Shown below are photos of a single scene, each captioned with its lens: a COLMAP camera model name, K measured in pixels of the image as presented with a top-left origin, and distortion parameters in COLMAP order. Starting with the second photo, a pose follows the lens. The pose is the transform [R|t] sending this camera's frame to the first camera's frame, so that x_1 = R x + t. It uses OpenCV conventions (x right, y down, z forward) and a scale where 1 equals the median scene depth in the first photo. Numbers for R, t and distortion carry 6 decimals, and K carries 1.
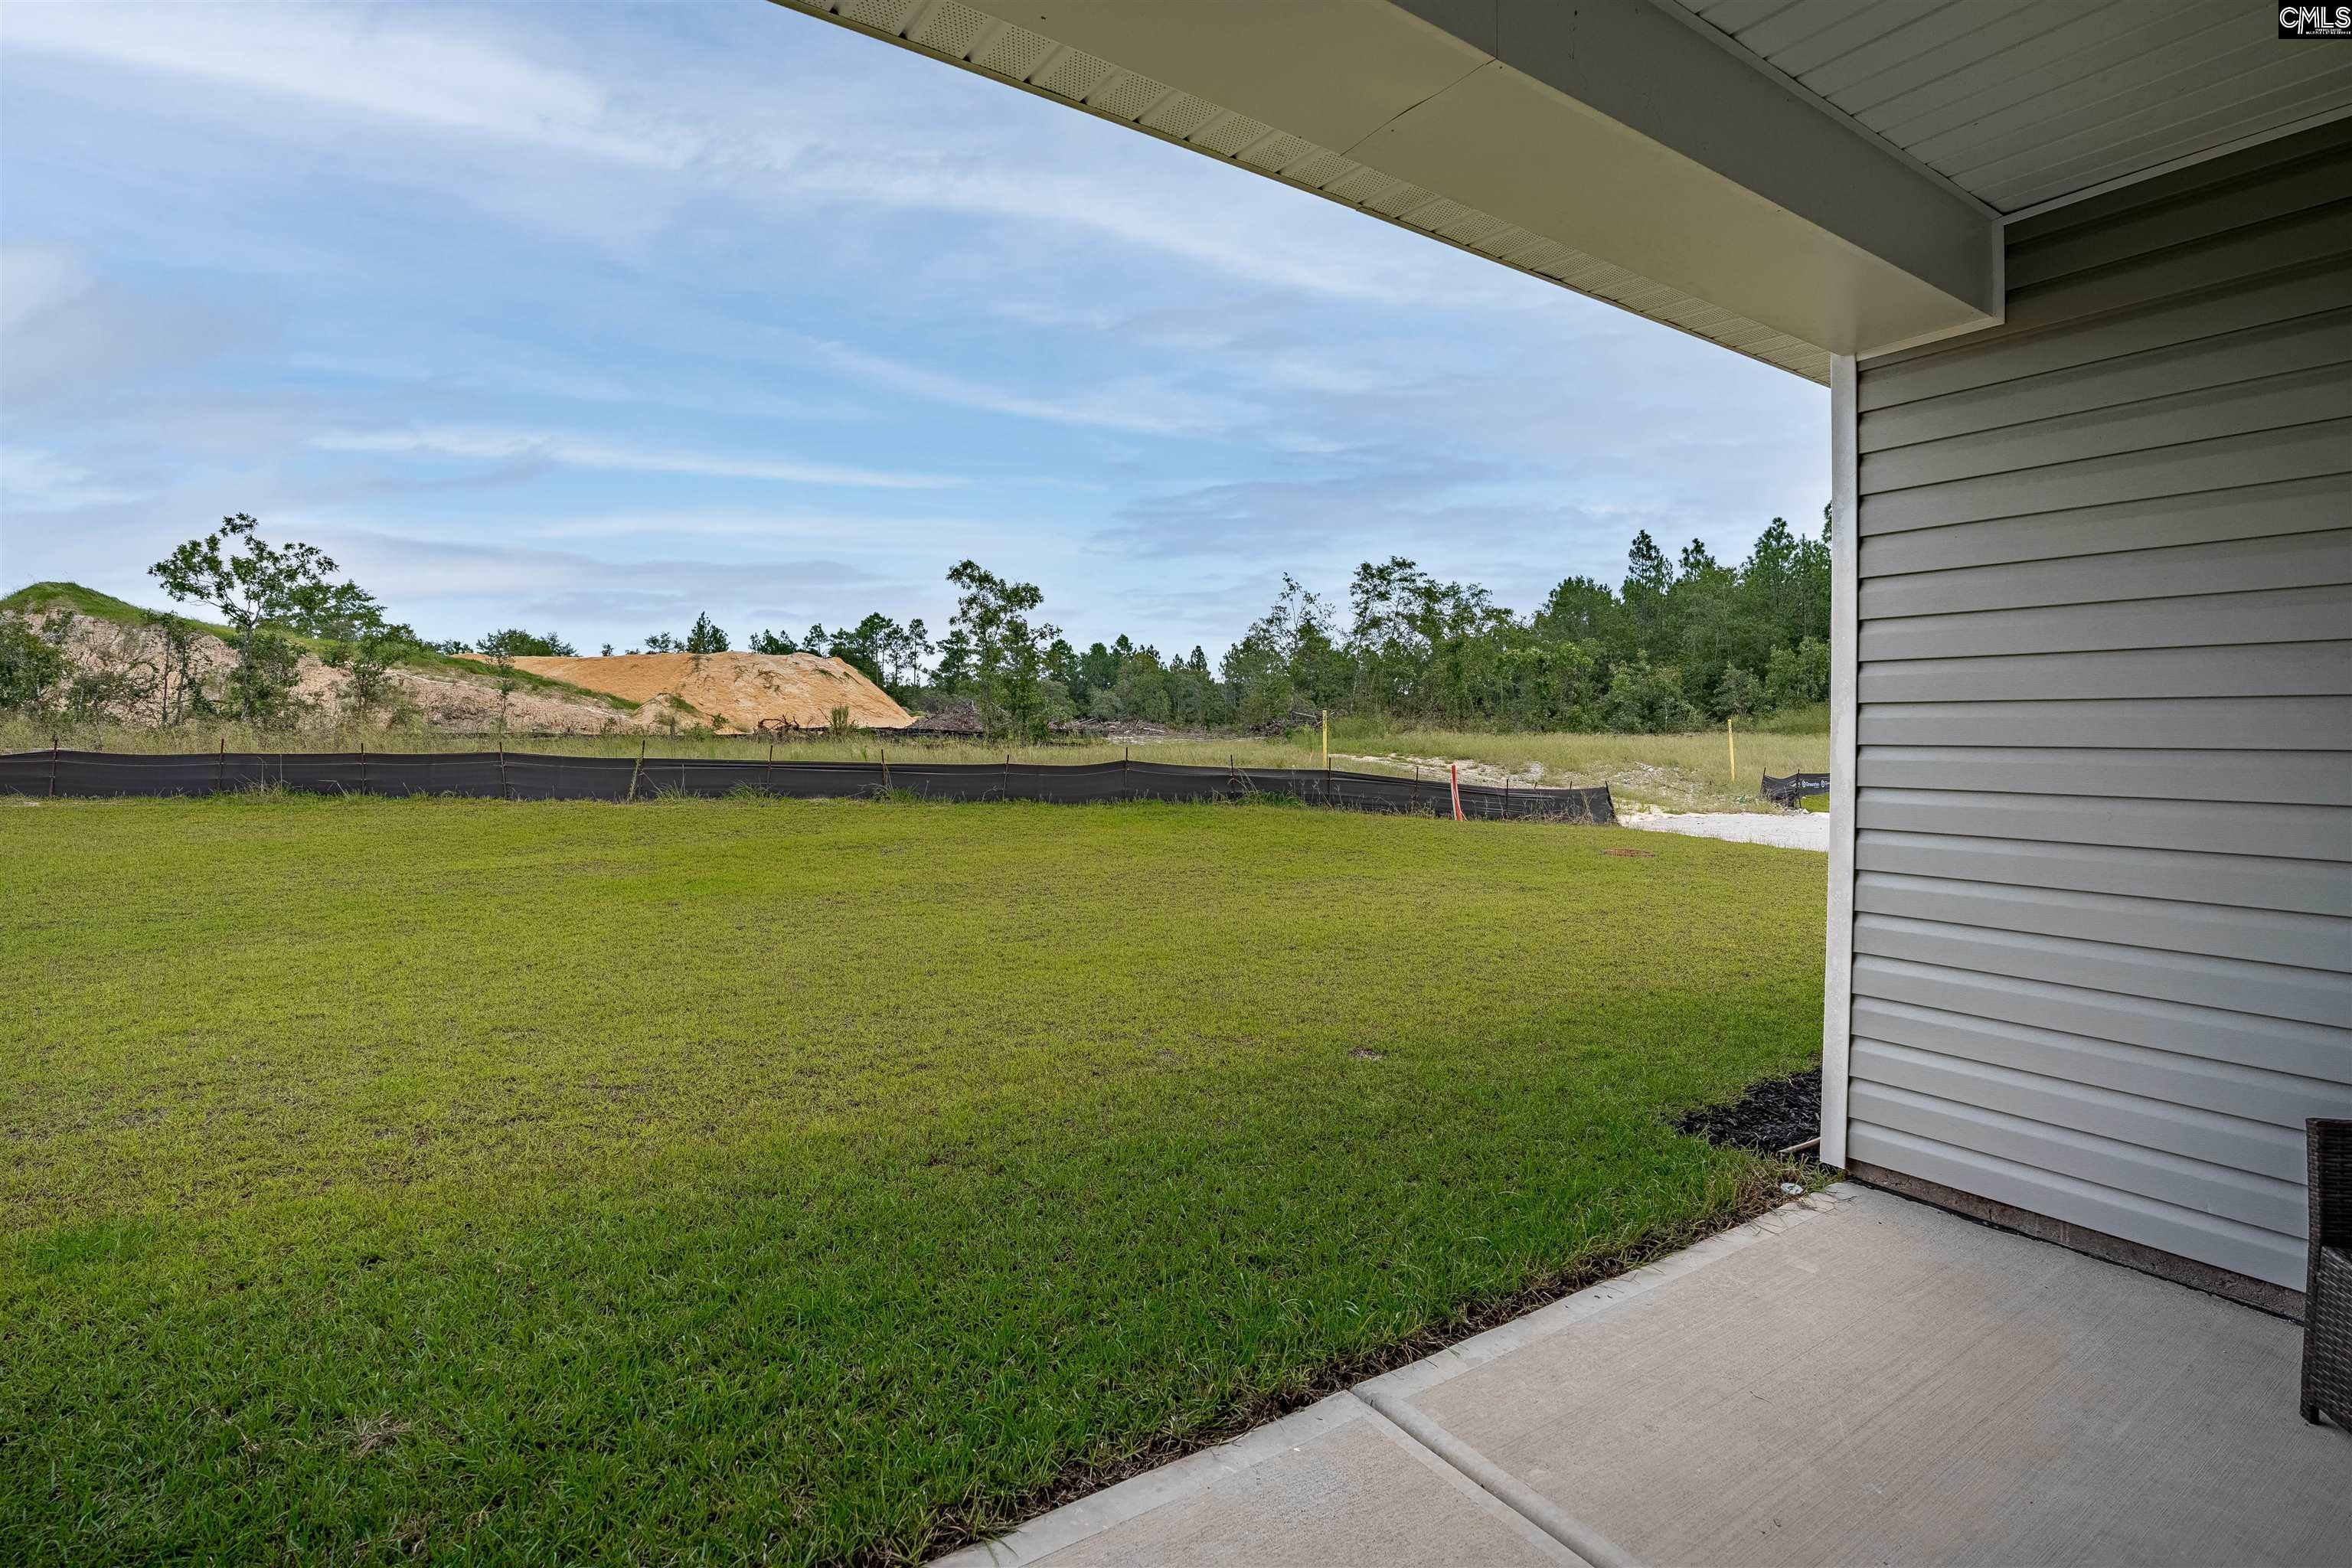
lens RADIAL K [[1091.6, 0, 1178.5], [0, 1091.6, 779.8], [0, 0, 1]] dist [-0.033101, 0.008499]
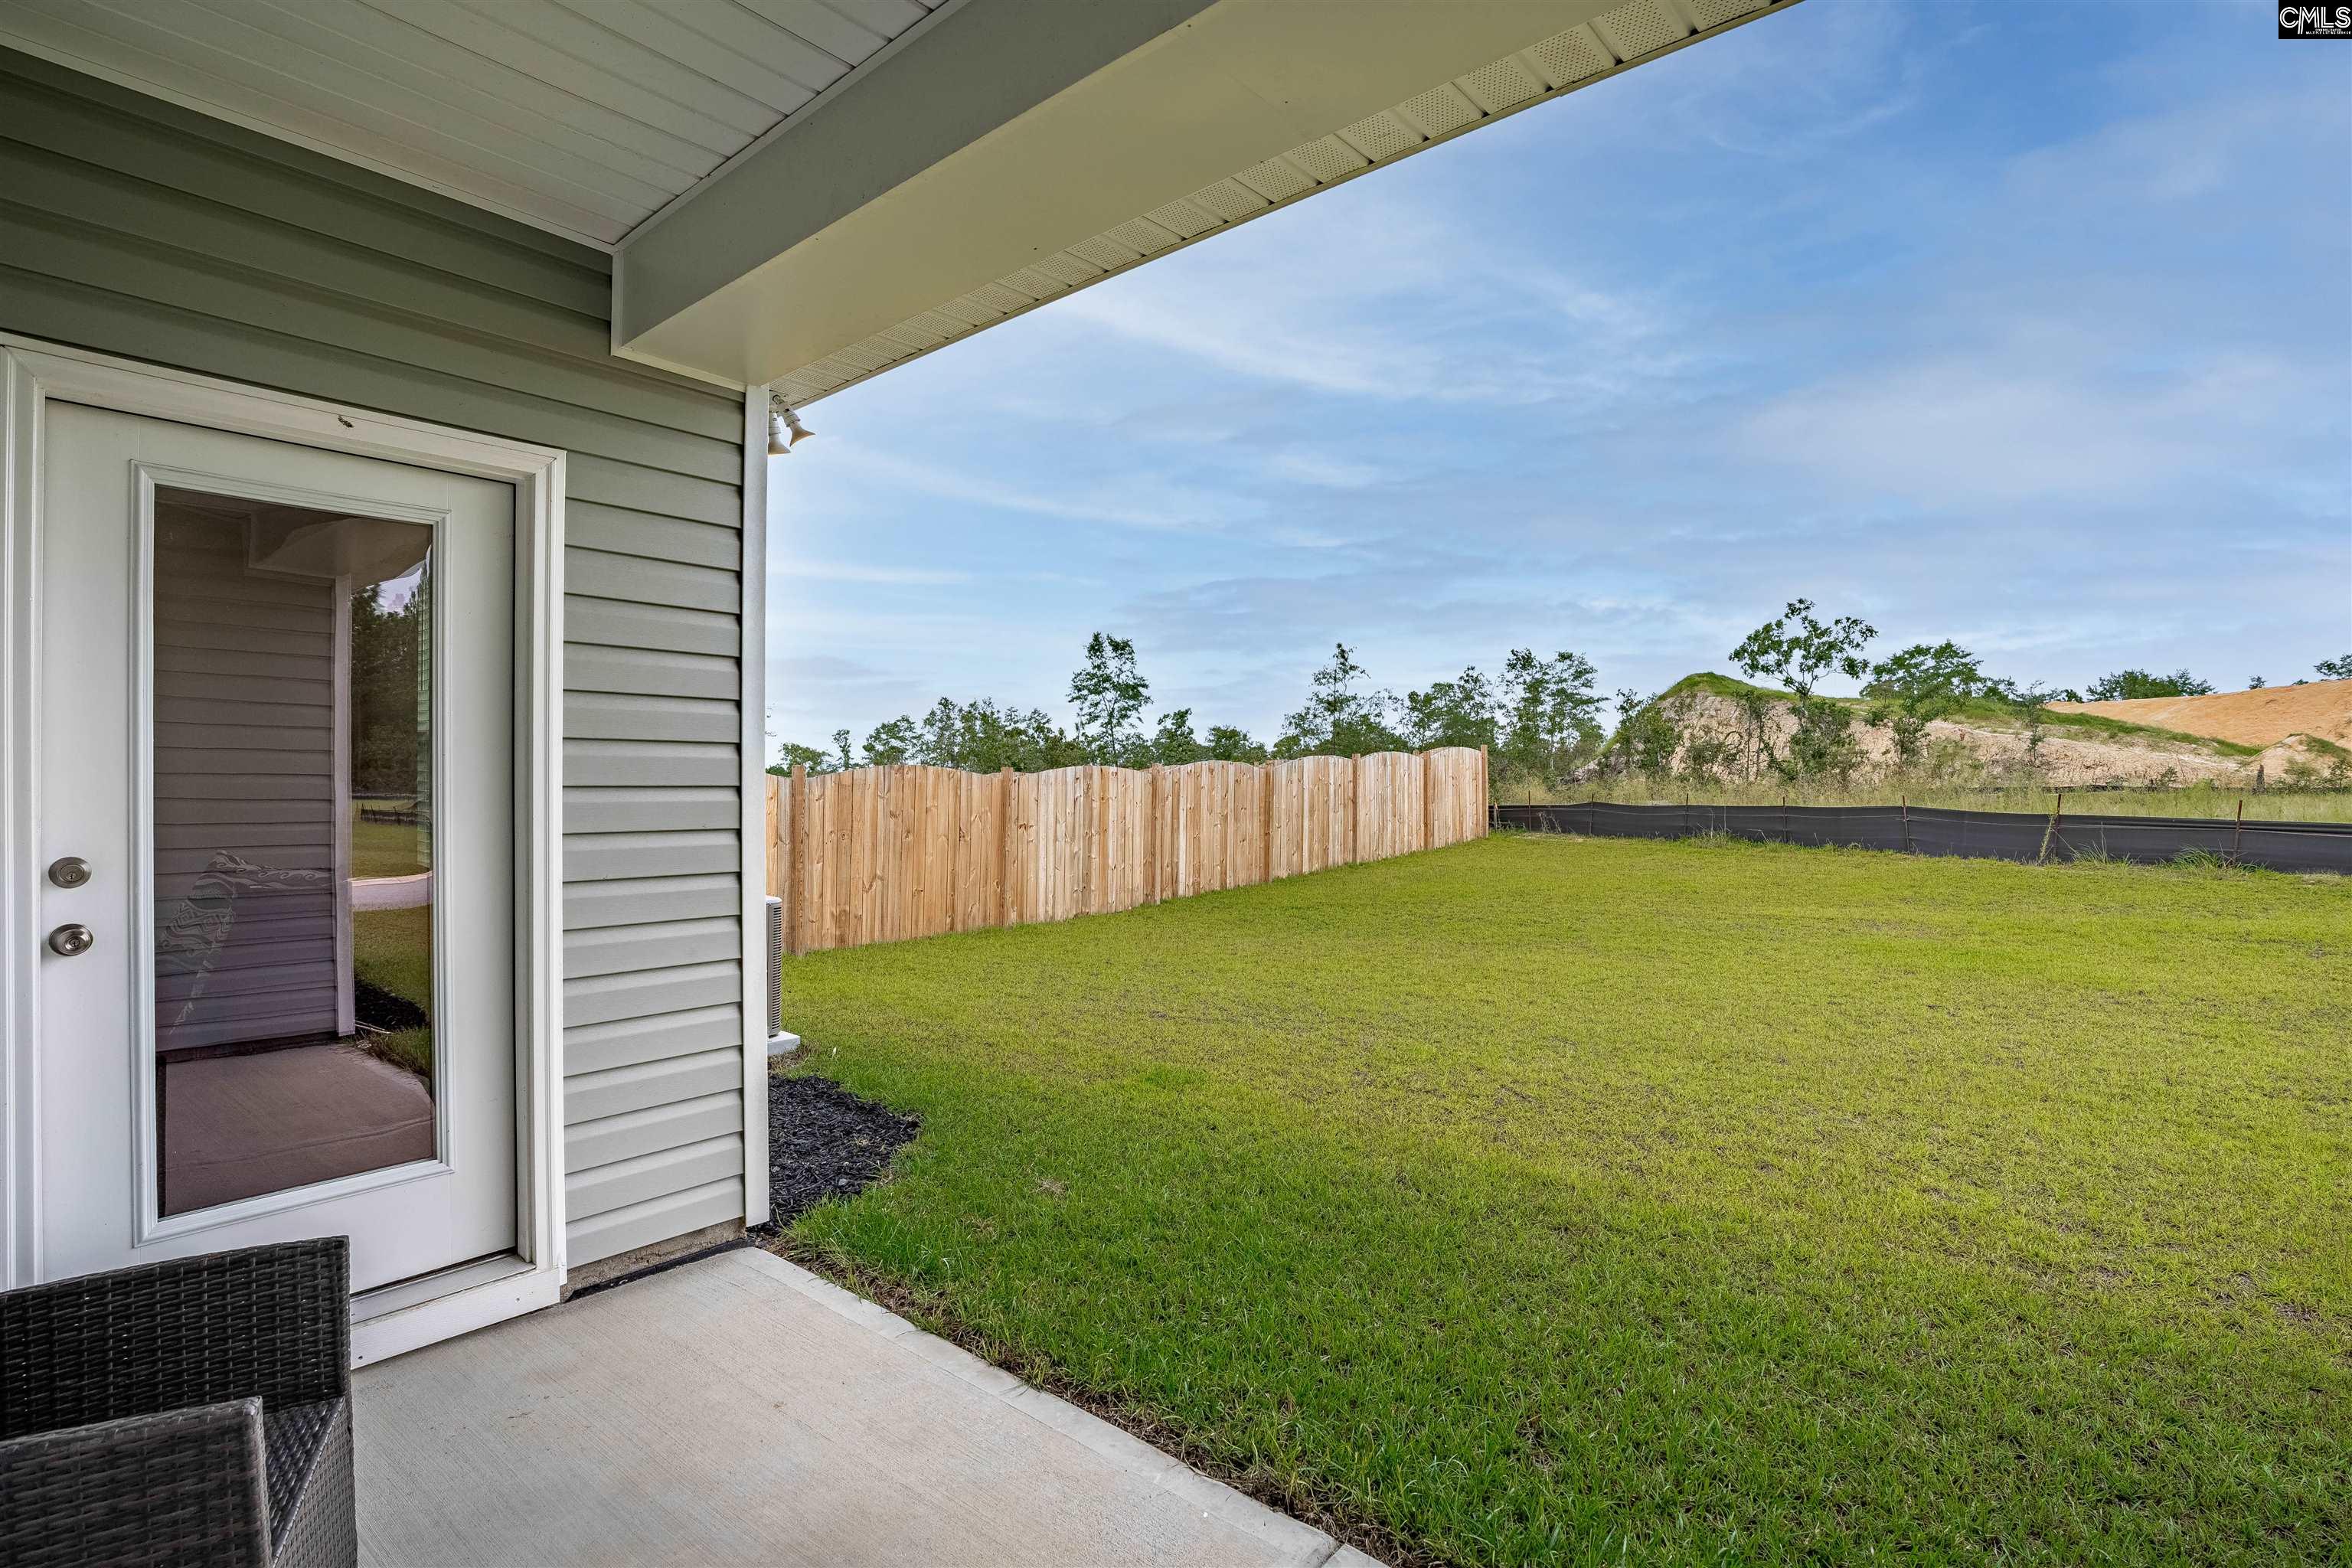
lens RADIAL K [[1091.6, 0, 1178.5], [0, 1091.6, 779.8], [0, 0, 1]] dist [-0.033101, 0.008499]
pose [[0.273401, -0.014805, -0.961786, 0.038157], [-0.034193, 0.999100, -0.025099, -0.000555], [0.961292, 0.039748, 0.272649, 0.025036]]
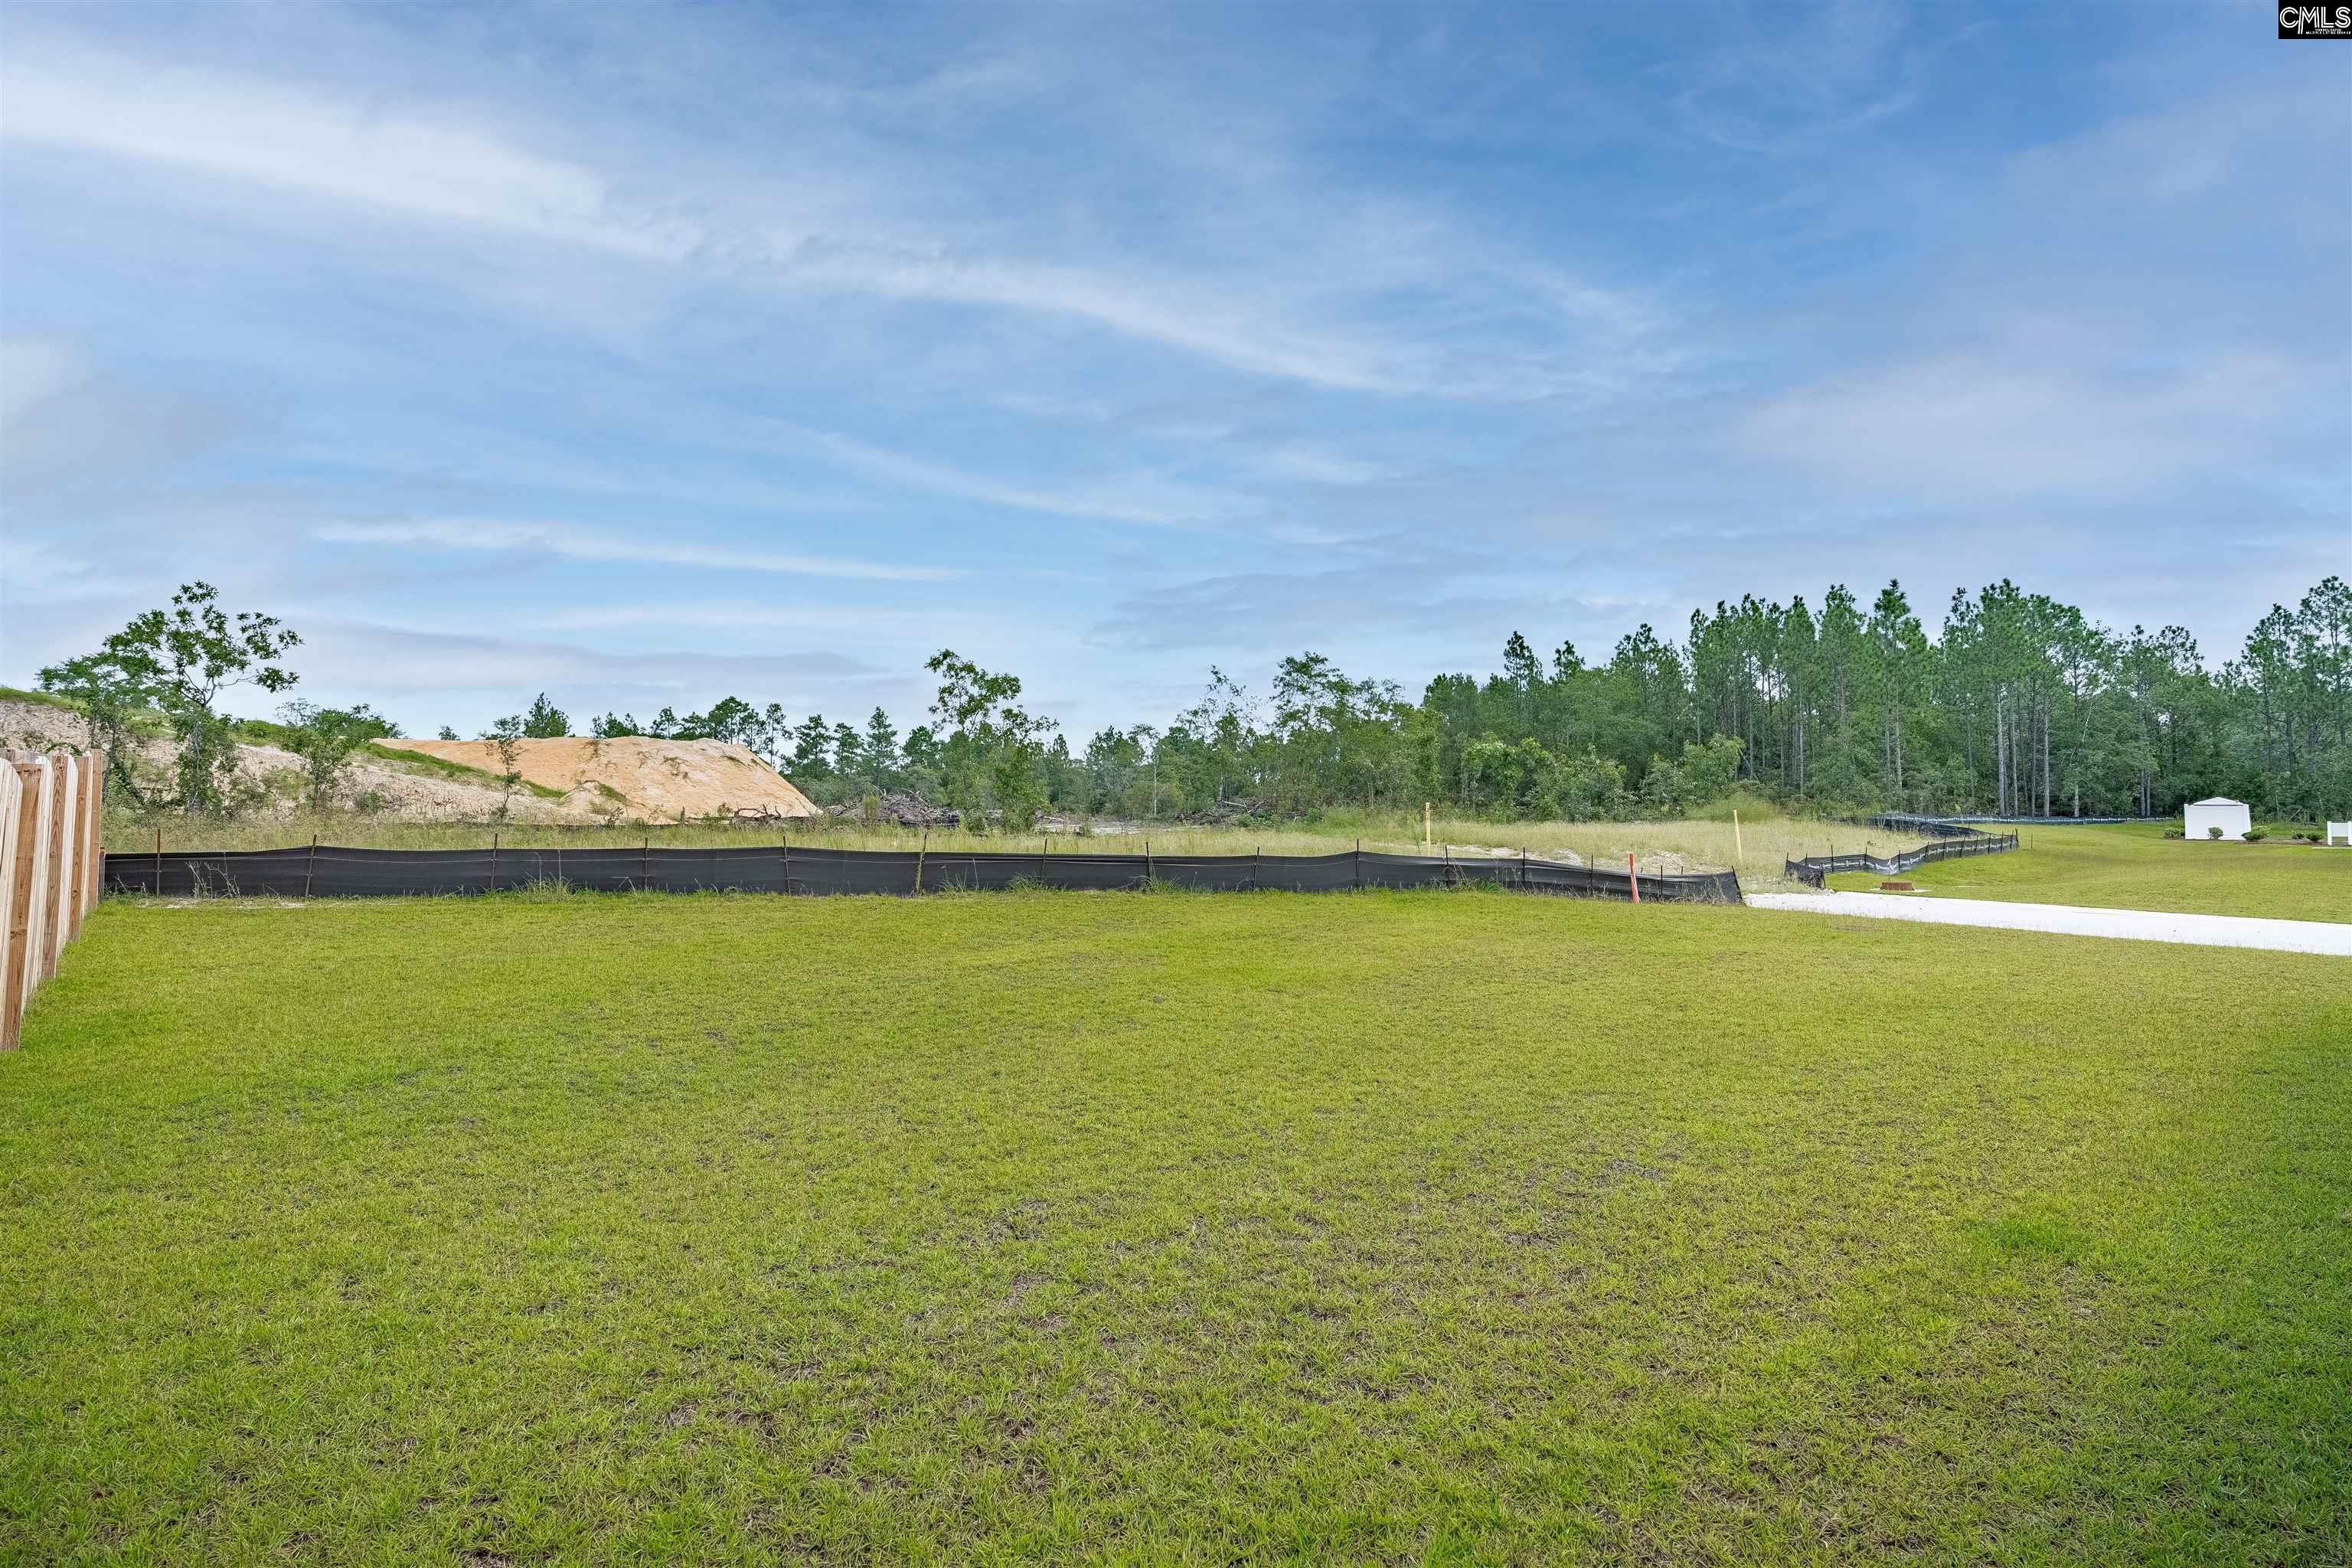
lens RADIAL K [[1091.6, 0, 1178.5], [0, 1091.6, 779.8], [0, 0, 1]] dist [-0.033101, 0.008499]
pose [[0.988701, 0.003369, 0.149863, -0.115563], [0.008608, 0.996822, -0.079200, -0.001264], [-0.149653, 0.079595, 0.985530, -0.007221]]
